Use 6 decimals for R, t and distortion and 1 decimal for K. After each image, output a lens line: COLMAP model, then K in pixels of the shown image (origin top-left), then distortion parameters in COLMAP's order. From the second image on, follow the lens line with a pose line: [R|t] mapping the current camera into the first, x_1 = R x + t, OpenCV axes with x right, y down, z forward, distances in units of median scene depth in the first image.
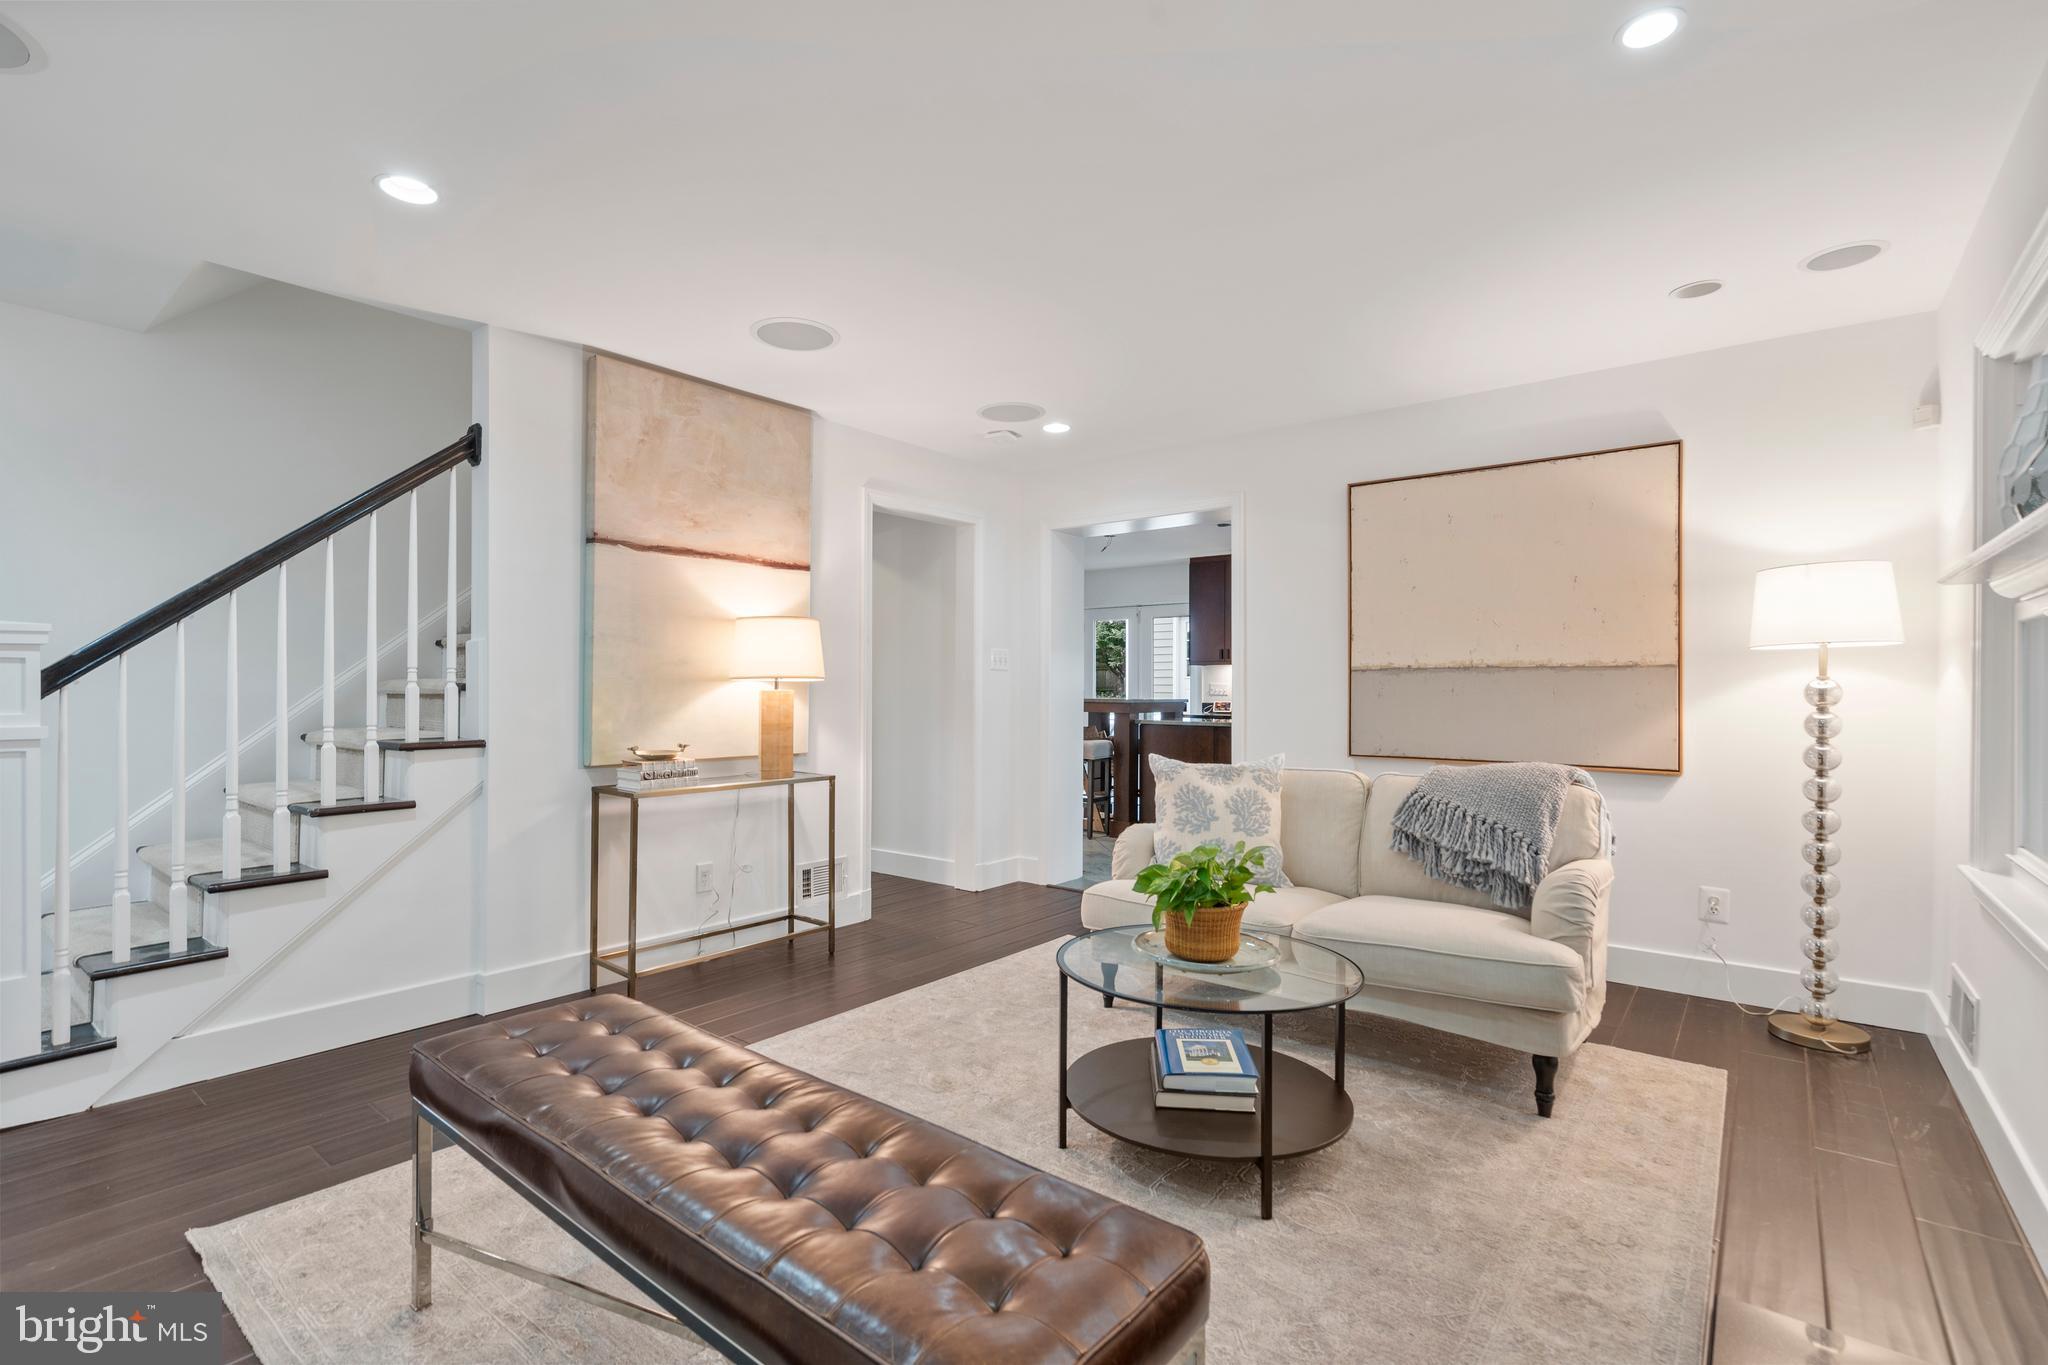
lens RADIAL K [[936.1, 0, 1031.0], [0, 936.1, 677.7], [0, 0, 1]] dist [-0.007262, 0.003161]
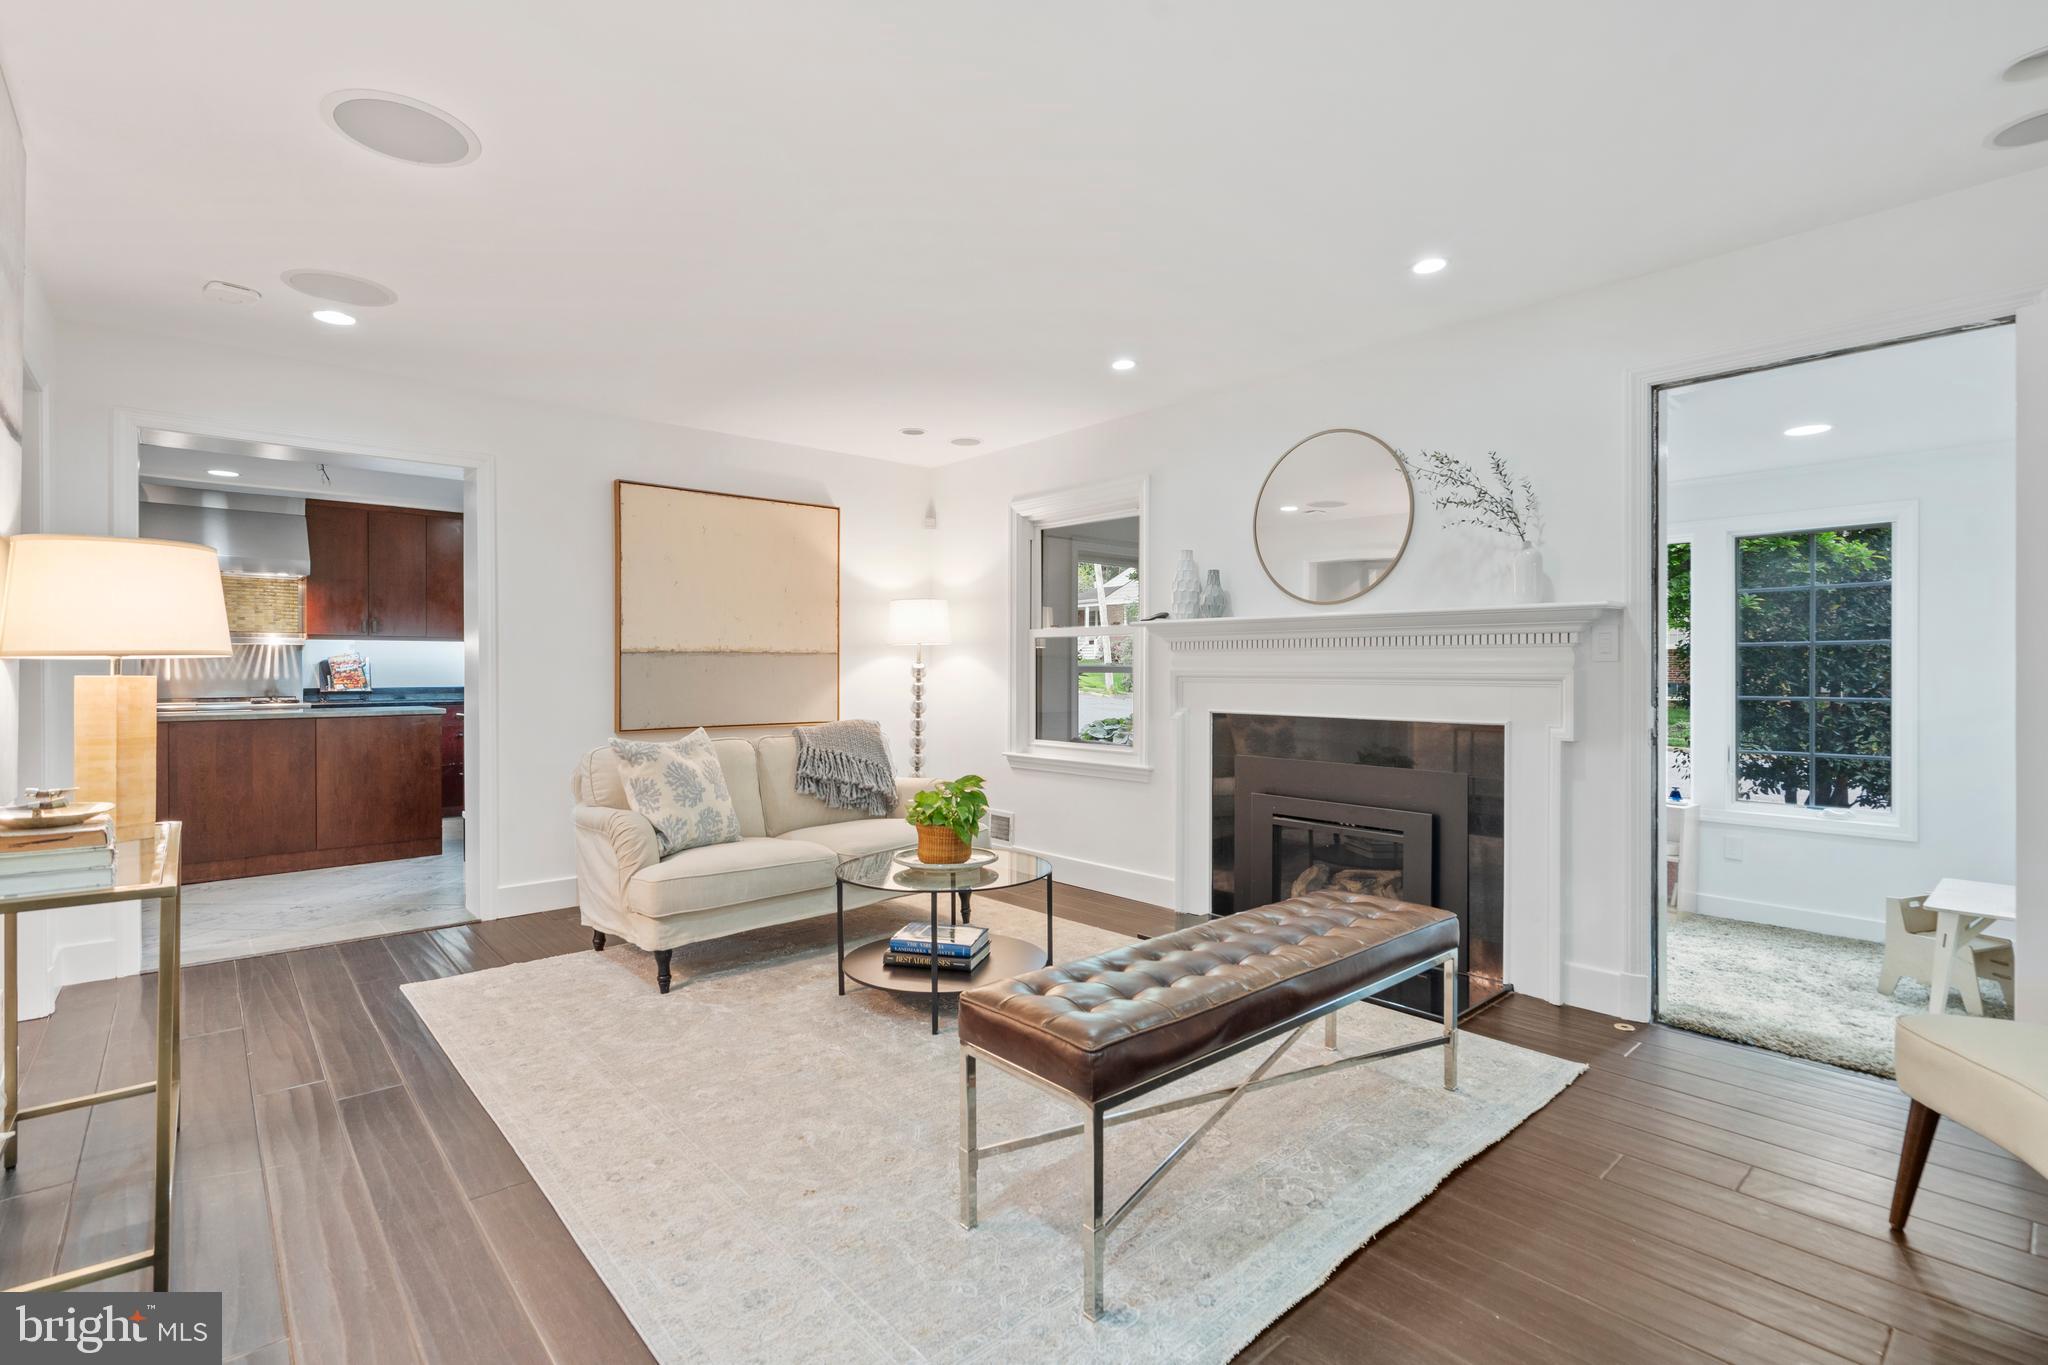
lens RADIAL K [[936.1, 0, 1030.5], [0, 936.1, 677.7], [0, 0, 1]] dist [-0.007262, 0.003161]
pose [[0.160735, -0.013852, 0.986900, -0.804500], [-0.011377, 0.999809, 0.015887, -0.001363], [-0.986932, -0.013782, 0.160547, 0.446576]]
